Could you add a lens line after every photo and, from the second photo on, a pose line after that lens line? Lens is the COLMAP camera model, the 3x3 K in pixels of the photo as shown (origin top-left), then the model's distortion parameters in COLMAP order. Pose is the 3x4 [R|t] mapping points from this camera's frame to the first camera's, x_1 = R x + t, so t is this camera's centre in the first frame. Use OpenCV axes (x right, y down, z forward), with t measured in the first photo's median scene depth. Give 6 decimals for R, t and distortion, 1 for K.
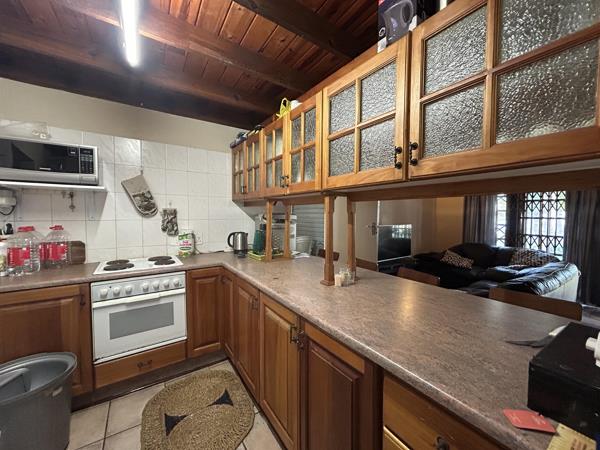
lens RADIAL K [[241.6, 0, 301.3], [0, 241.6, 223.7], [0, 0, 1]] dist [0.001472, 0.000003]
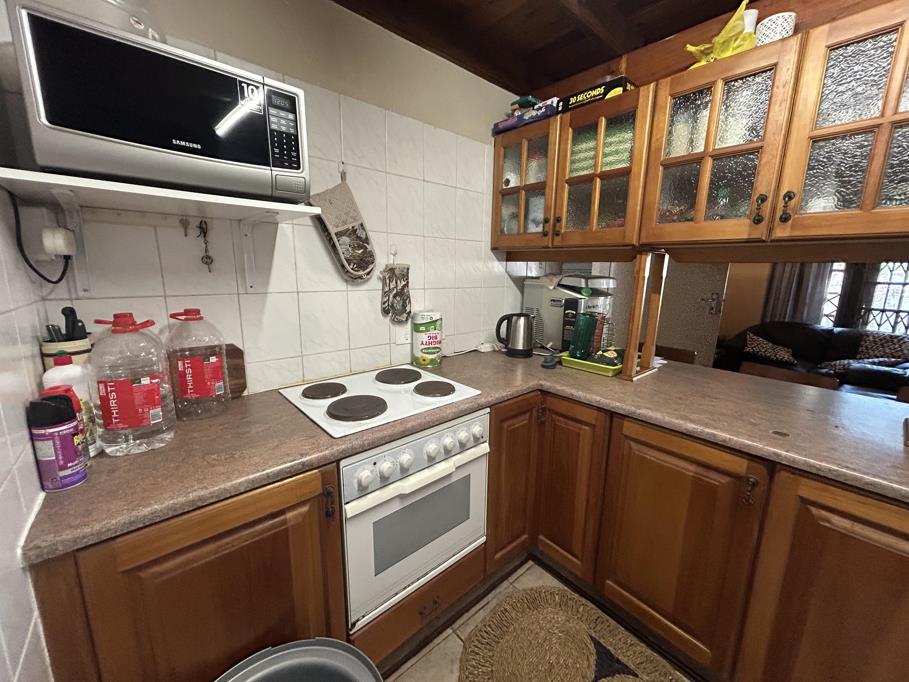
lens RADIAL K [[366.0, 0, 456.4], [0, 366.0, 339.0], [0, 0, 1]] dist [0.001472, 0.000003]
pose [[0.992713, -0.011980, 0.119908, -0.581003], [-0.006326, 0.988494, 0.151128, -0.032571], [-0.120338, -0.150786, 0.981215, 0.326618]]
